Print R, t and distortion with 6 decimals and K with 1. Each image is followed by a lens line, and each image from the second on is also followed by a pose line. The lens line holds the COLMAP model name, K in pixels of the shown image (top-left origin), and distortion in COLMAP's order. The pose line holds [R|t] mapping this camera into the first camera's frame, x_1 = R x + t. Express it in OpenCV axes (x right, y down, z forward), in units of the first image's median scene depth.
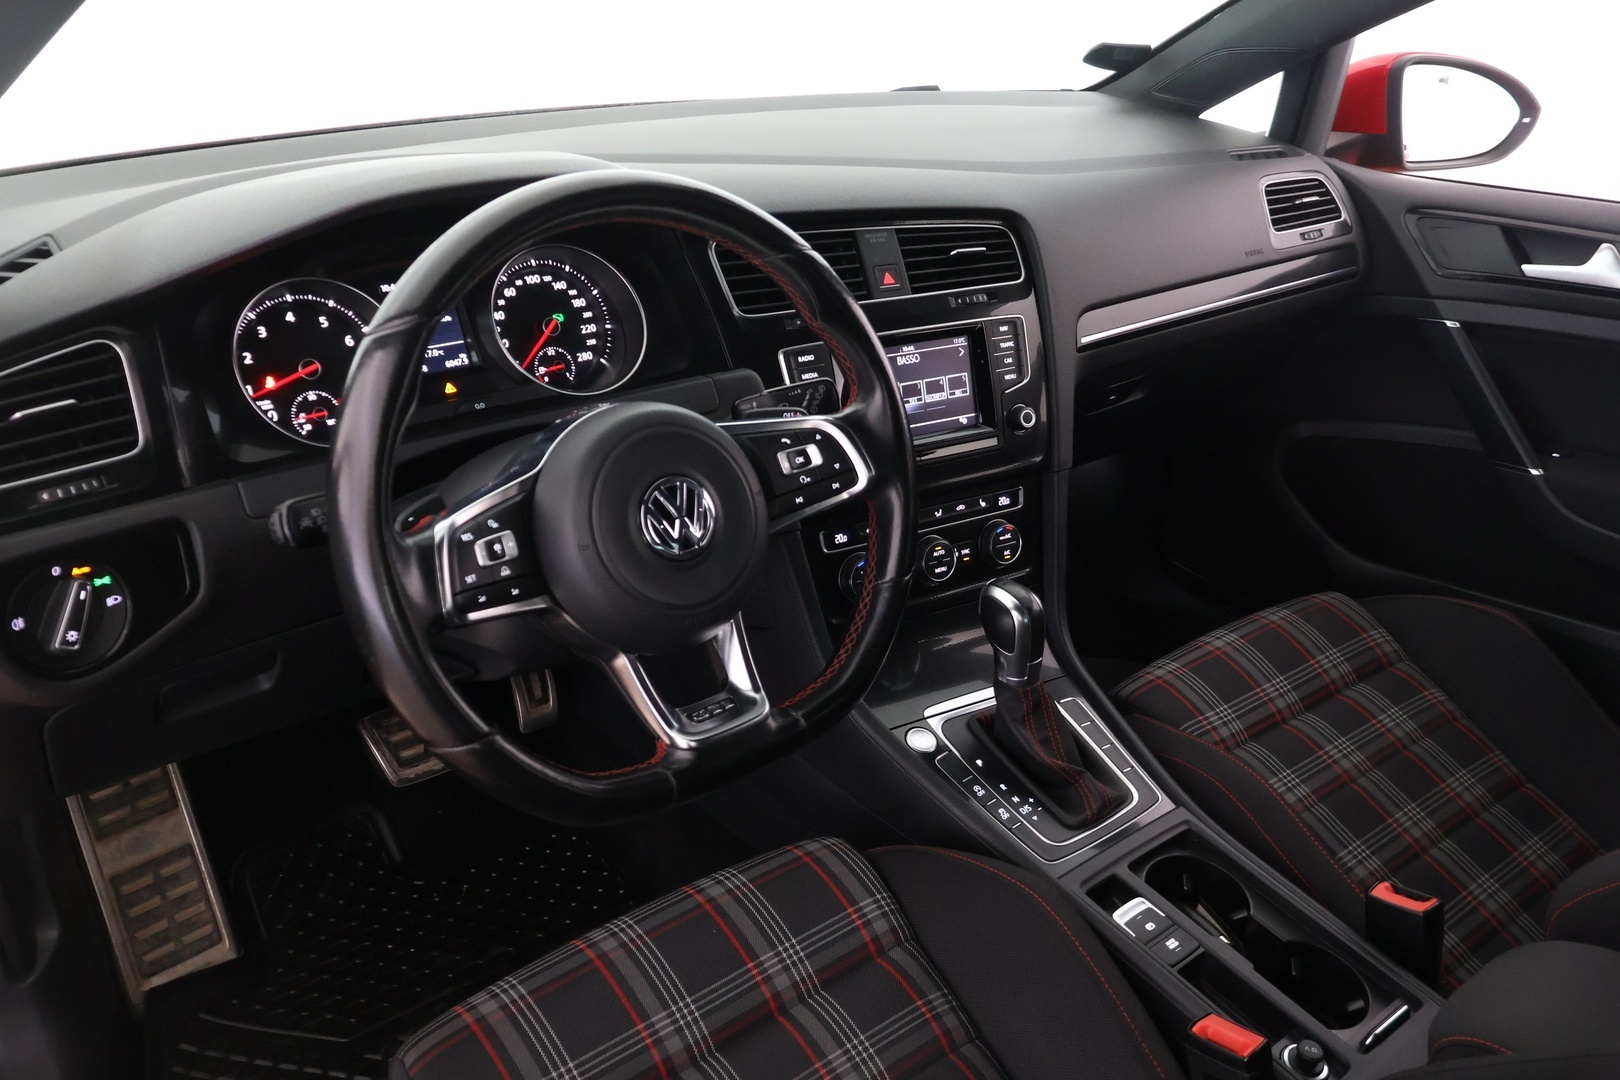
lens RADIAL K [[1352.4, 0, 810.0], [0, 1352.4, 540.0], [0, 0, 1]] dist [0.002590, 0.019312]
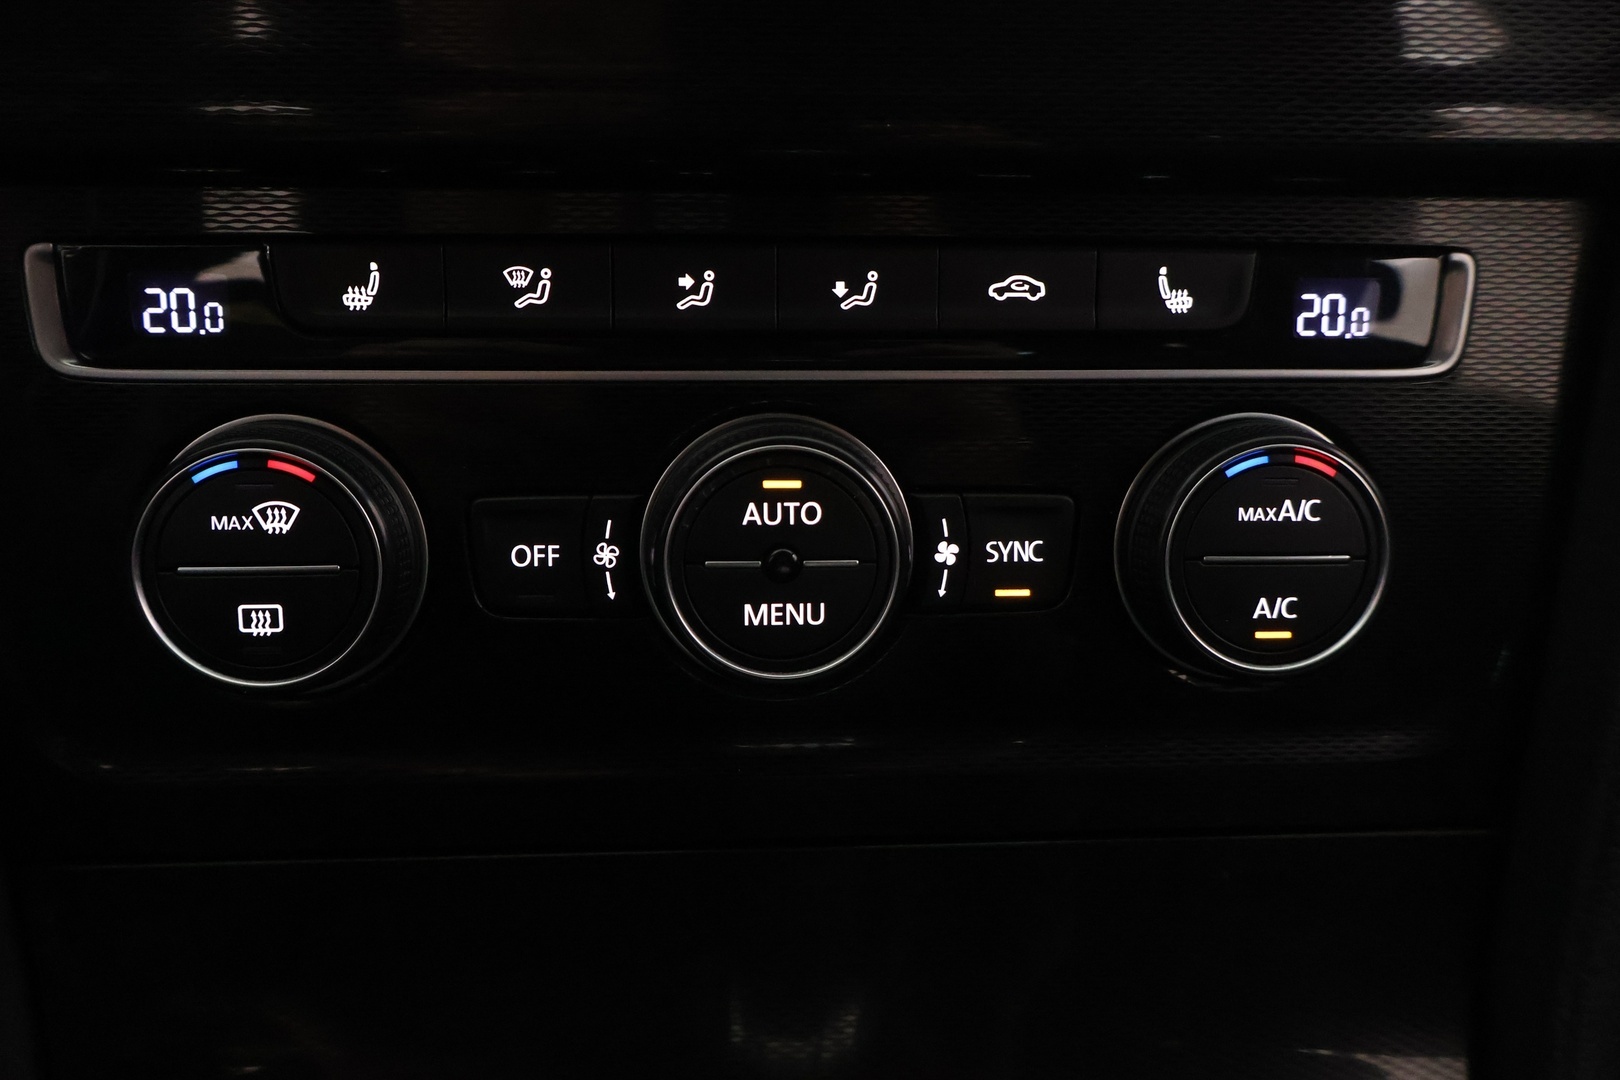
lens RADIAL K [[1352.4, 0, 810.0], [0, 1352.4, 540.0], [0, 0, 1]] dist [0.002590, 0.019312]
pose [[0.889063, 0.184536, -0.418944, 0.183156], [-0.188605, 0.981528, 0.032094, 0.007357], [0.417128, 0.050482, 0.907445, 0.923623]]
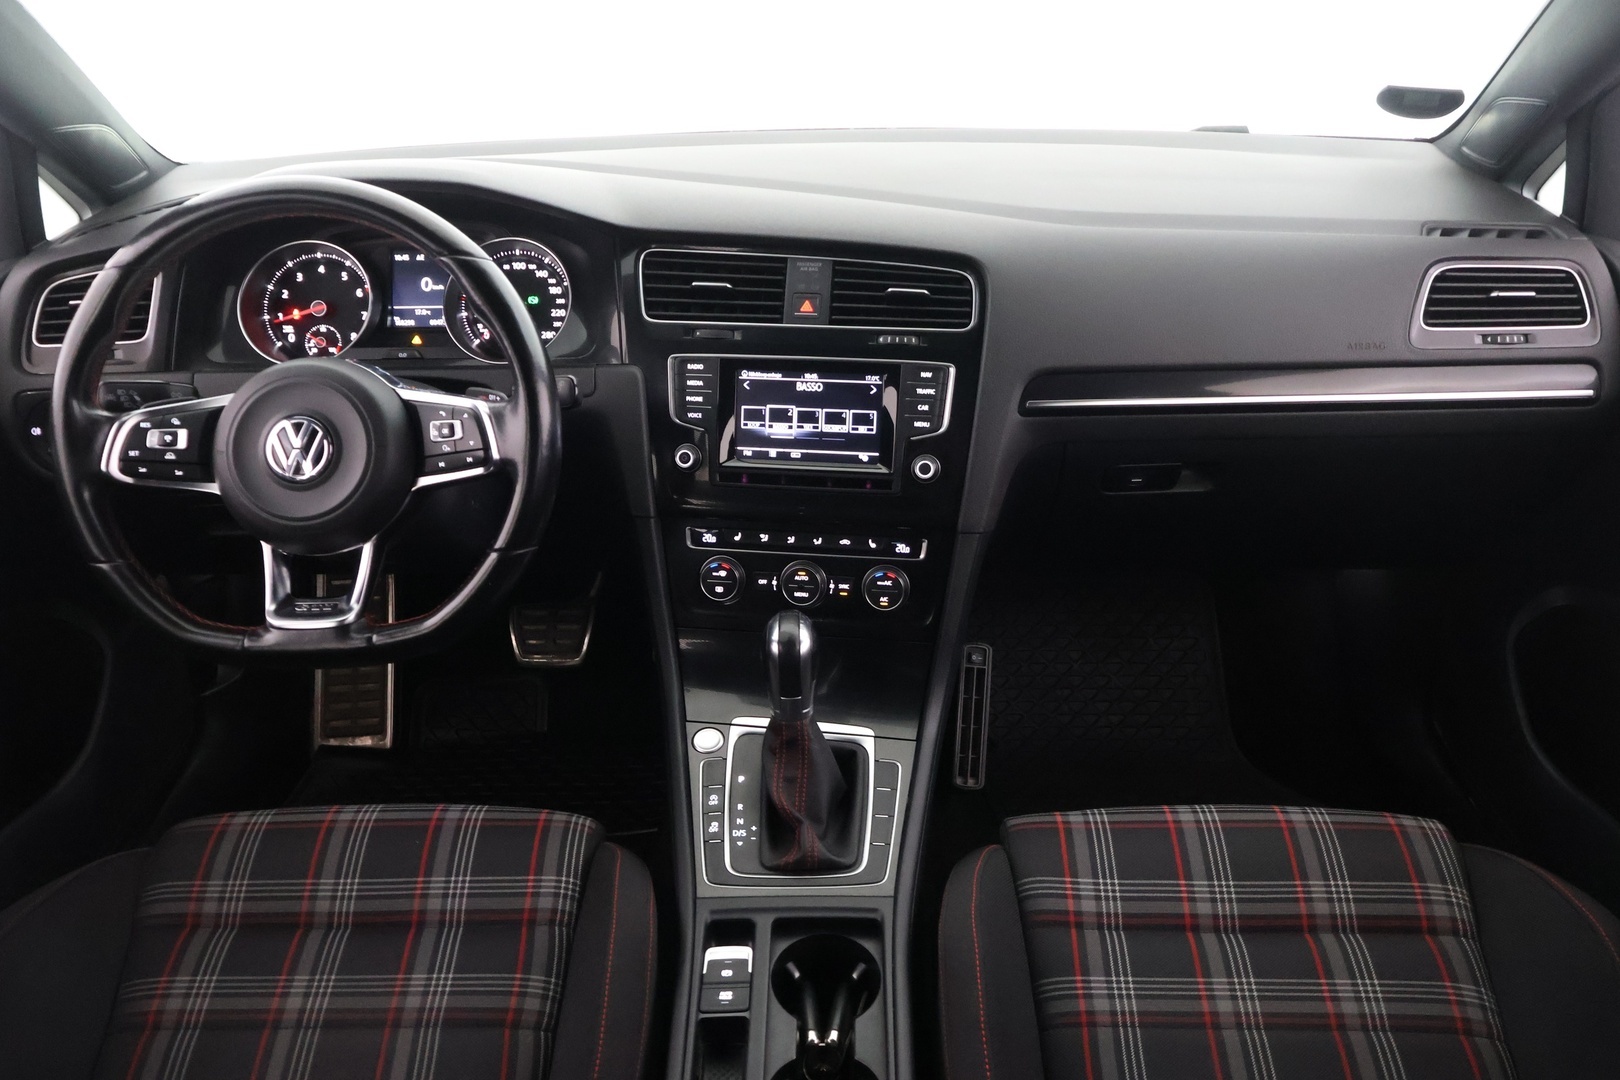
lens RADIAL K [[1341.2, 0, 810.0], [0, 1341.2, 540.0], [0, 0, 1]] dist [0.000733, 0.003098]
pose [[0.768676, 0.231666, -0.596212, 0.757159], [-0.237099, 0.968902, 0.070797, -0.099201], [0.594072, 0.086941, 0.799700, 0.207981]]
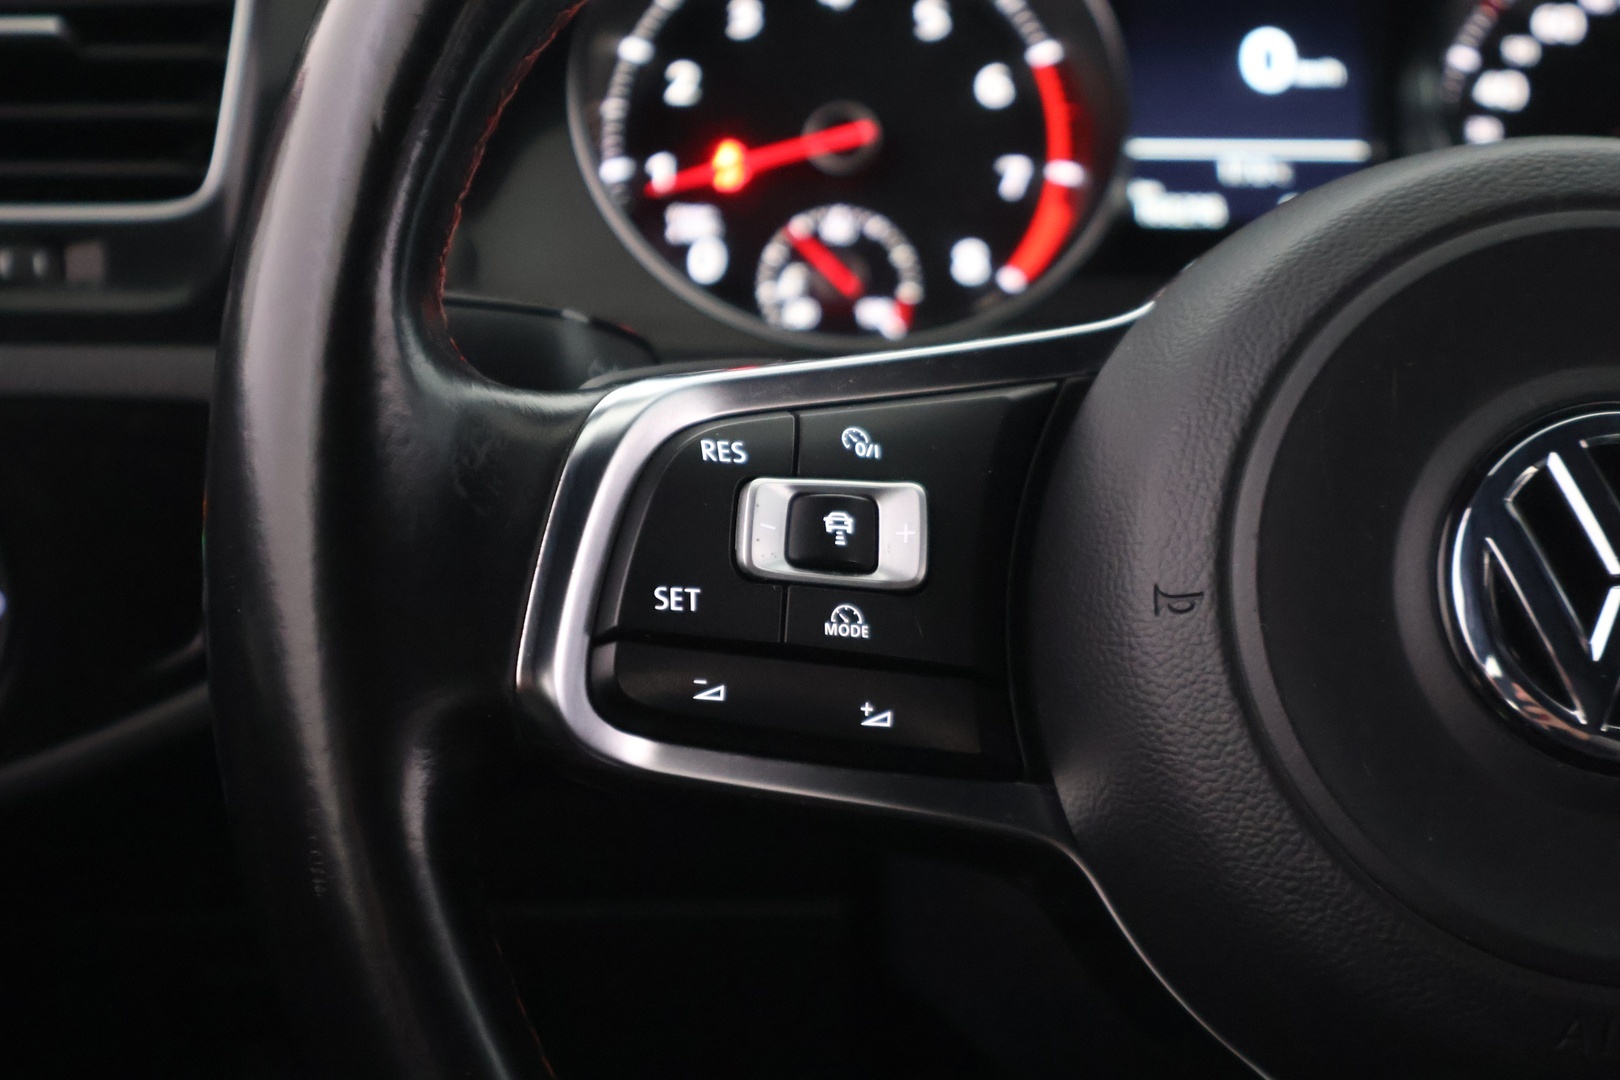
lens RADIAL K [[3294.5, 0, 810.0], [0, 3294.5, 540.0], [0, 0, 1]] dist [-0.015139, -0.120164]
pose [[0.797413, 0.127511, -0.589808, 0.088296], [-0.250064, 0.959371, -0.130676, 0.061755], [0.549182, 0.251692, 0.796900, 0.344581]]
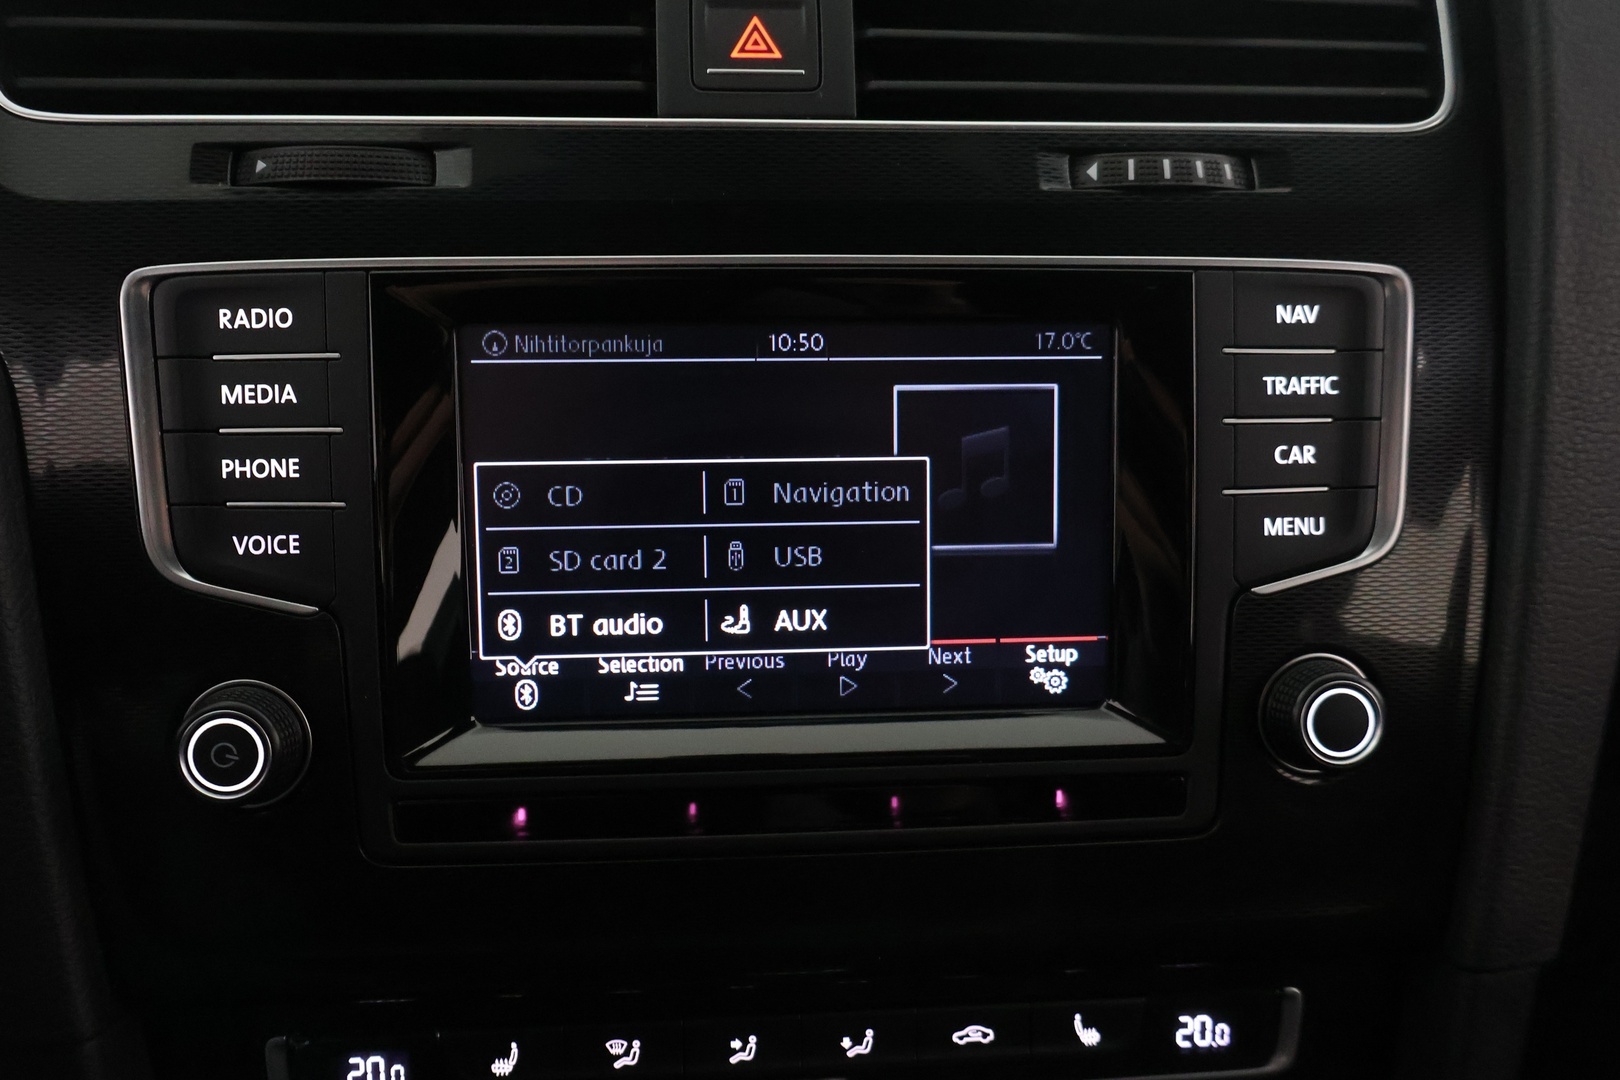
lens RADIAL K [[1341.2, 0, 810.0], [0, 1341.2, 540.0], [0, 0, 1]] dist [0.000733, 0.003098]
pose [[0.895715, 0.156274, -0.416260, 0.188356], [-0.176070, 0.984334, -0.009327, -0.113467], [0.408281, 0.081645, 0.909198, 0.847275]]
